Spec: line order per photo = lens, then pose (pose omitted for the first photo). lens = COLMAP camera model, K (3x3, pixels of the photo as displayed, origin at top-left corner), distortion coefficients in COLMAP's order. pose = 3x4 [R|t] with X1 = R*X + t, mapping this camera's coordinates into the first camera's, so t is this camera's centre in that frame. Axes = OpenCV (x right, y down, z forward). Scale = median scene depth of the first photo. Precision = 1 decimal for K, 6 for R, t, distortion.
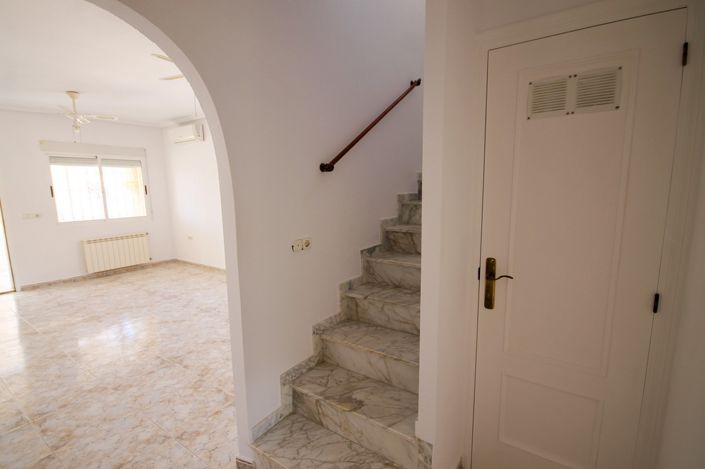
lens RADIAL K [[327.0, 0, 352.3], [0, 327.0, 237.9], [0, 0, 1]] dist [-0.016278, -0.000559]
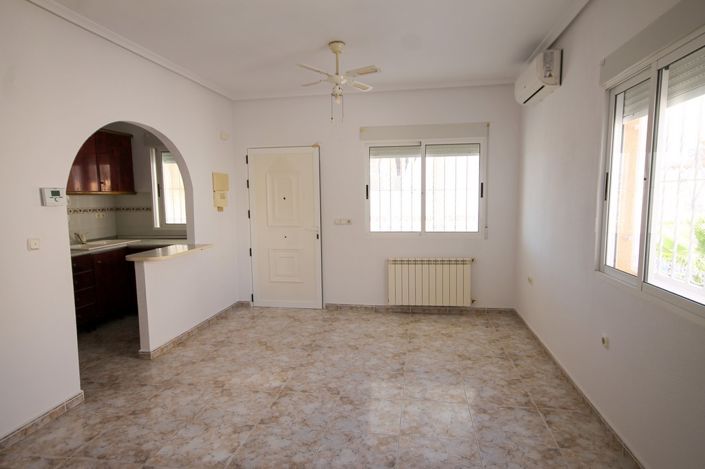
lens RADIAL K [[408.5, 0, 353.9], [0, 408.5, 244.9], [0, 0, 1]] dist [-0.041063, 0.000294]
pose [[0.424351, 0.114141, -0.898275, -0.039305], [-0.127012, 0.989719, 0.065760, -0.072324], [0.896546, 0.086186, 0.434486, 0.510588]]
